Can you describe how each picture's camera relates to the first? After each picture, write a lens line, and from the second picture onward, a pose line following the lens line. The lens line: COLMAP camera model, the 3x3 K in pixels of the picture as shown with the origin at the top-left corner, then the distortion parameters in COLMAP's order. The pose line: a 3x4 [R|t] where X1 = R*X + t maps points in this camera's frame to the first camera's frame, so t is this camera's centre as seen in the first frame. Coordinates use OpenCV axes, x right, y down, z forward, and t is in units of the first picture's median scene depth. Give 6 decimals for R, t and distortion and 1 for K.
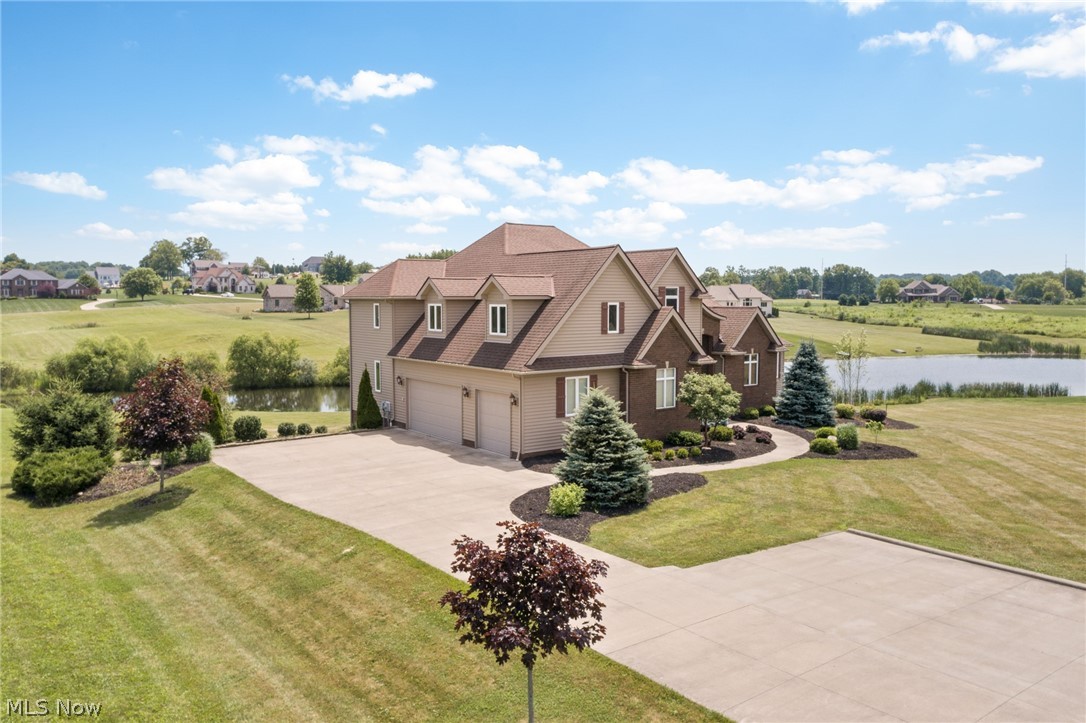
lens RADIAL K [[816.1, 0, 546.1], [0, 816.1, 356.1], [0, 0, 1]] dist [-0.010251, -0.002339]
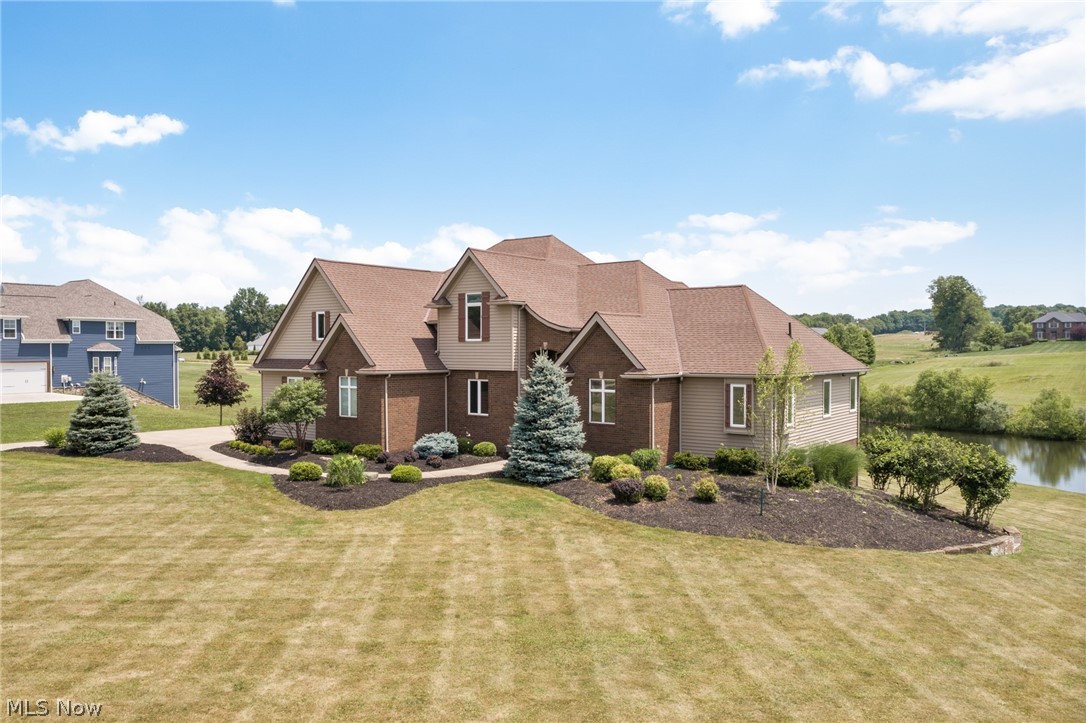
lens RADIAL K [[823.2, 0, 556.2], [0, 823.2, 361.9], [0, 0, 1]] dist [-0.004306, -0.001776]
pose [[0.278884, 0.017798, -0.960160, 1.171747], [-0.067677, 0.997707, -0.001164, -0.018270], [0.957937, 0.065306, 0.279449, 0.964109]]
